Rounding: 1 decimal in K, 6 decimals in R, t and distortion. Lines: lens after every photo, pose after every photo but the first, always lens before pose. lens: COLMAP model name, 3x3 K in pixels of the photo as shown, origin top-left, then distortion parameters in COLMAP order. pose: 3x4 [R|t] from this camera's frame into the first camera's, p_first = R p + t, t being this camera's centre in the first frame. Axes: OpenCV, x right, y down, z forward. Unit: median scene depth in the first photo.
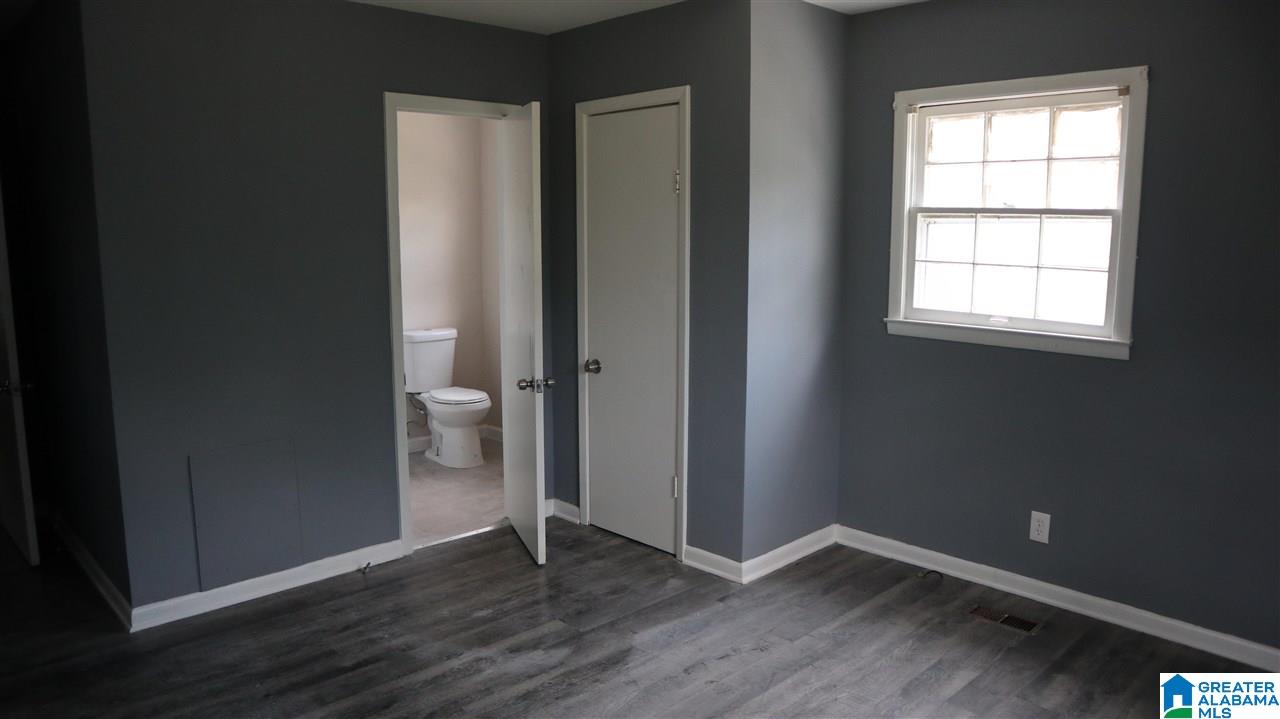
lens RADIAL K [[876.4, 0, 640.0], [0, 876.4, 359.5], [0, 0, 1]] dist [-0.122325, 0.071157]
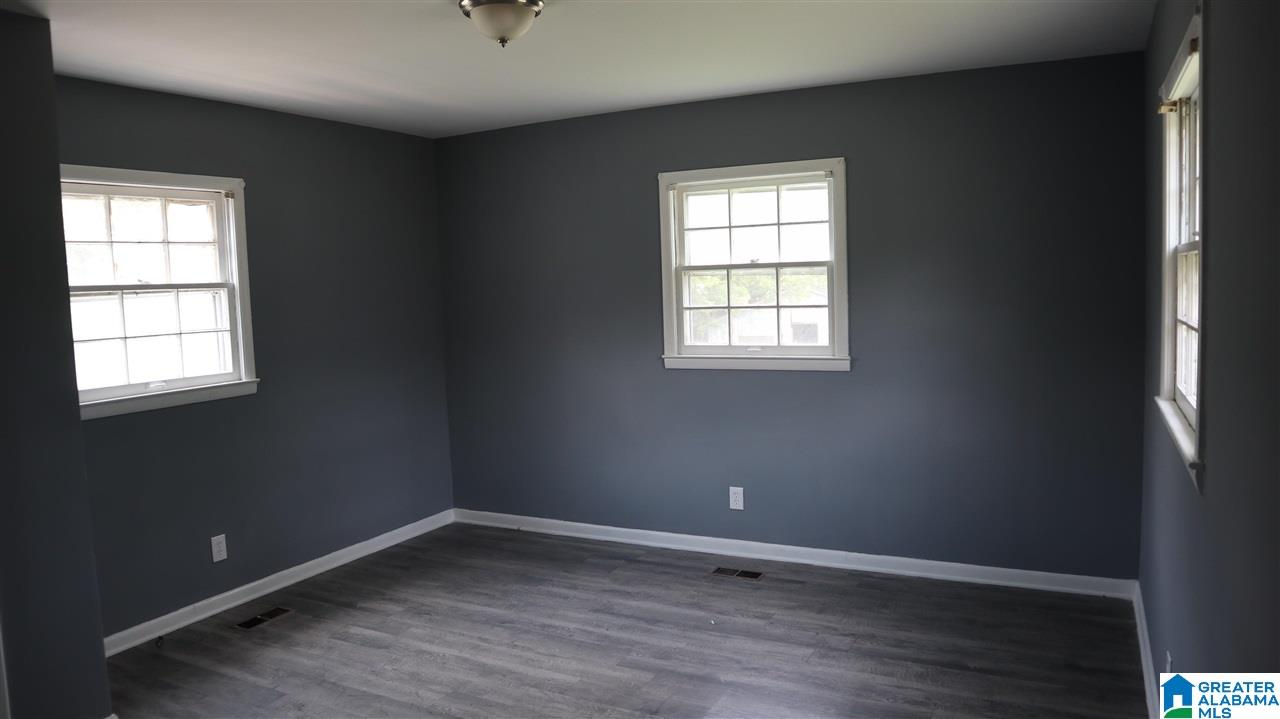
lens RADIAL K [[876.4, 0, 640.0], [0, 876.4, 359.5], [0, 0, 1]] dist [-0.122325, 0.071157]
pose [[-0.320323, -0.081841, 0.943766, -0.843660], [0.180238, 0.972797, 0.145533, -0.130429], [-0.930004, 0.216720, -0.296859, 0.774161]]
